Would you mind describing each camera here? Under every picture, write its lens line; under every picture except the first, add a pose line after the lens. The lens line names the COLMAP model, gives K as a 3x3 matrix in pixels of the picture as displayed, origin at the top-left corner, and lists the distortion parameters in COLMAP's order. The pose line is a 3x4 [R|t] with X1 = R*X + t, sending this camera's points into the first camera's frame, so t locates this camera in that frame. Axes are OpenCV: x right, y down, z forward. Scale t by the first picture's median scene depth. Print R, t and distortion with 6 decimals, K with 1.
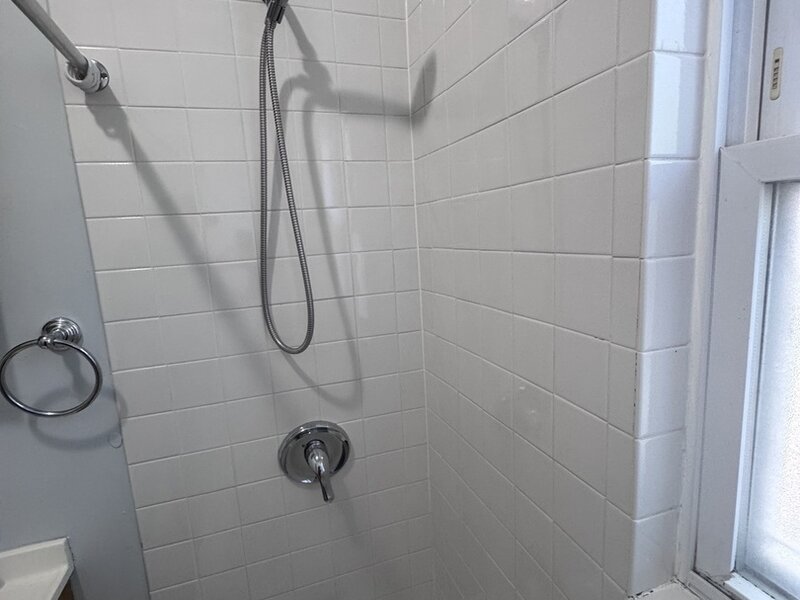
lens RADIAL K [[426.0, 0, 400.0], [0, 426.0, 300.0], [0, 0, 1]] dist [-0.001579, 0.001513]
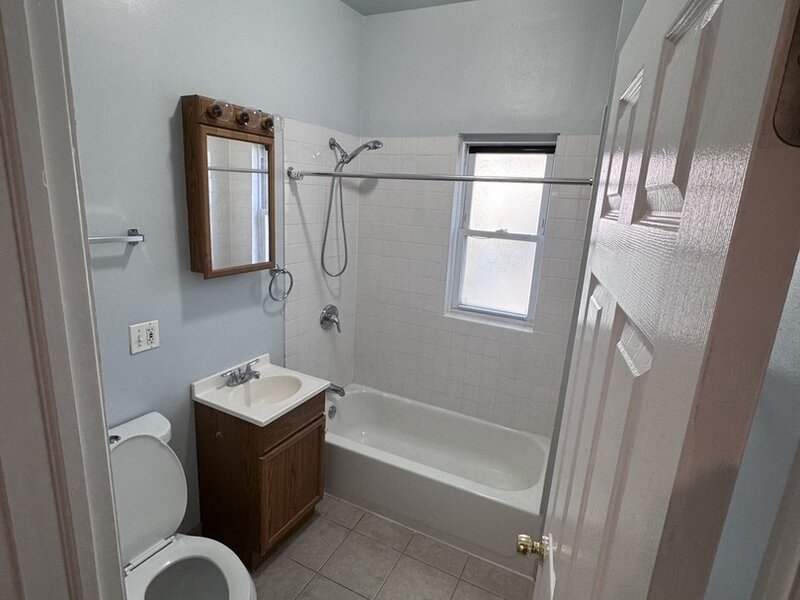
lens RADIAL K [[426.0, 0, 400.0], [0, 426.0, 300.0], [0, 0, 1]] dist [-0.001579, 0.001513]
pose [[0.711459, -0.075827, 0.698624, -1.953224], [0.025820, 0.996311, 0.081842, 0.066757], [-0.702253, -0.040189, 0.710792, -1.295242]]
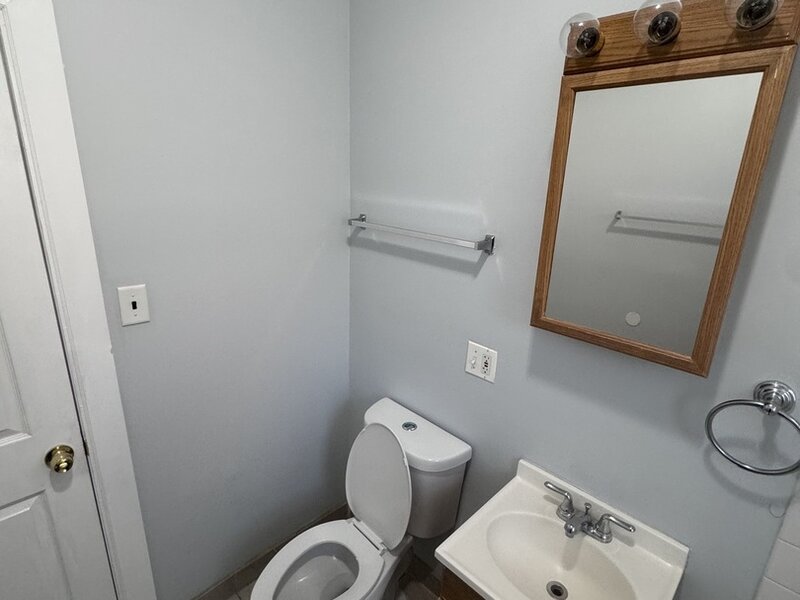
lens RADIAL K [[433.3, 0, 400.0], [0, 433.3, 300.0], [0, 0, 1]] dist [-0.001886, 0.000925]
pose [[0.440301, 0.329233, -0.835309, -0.379602], [-0.197947, 0.943047, 0.267357, -0.222782], [0.875758, 0.047629, 0.480395, -0.263607]]
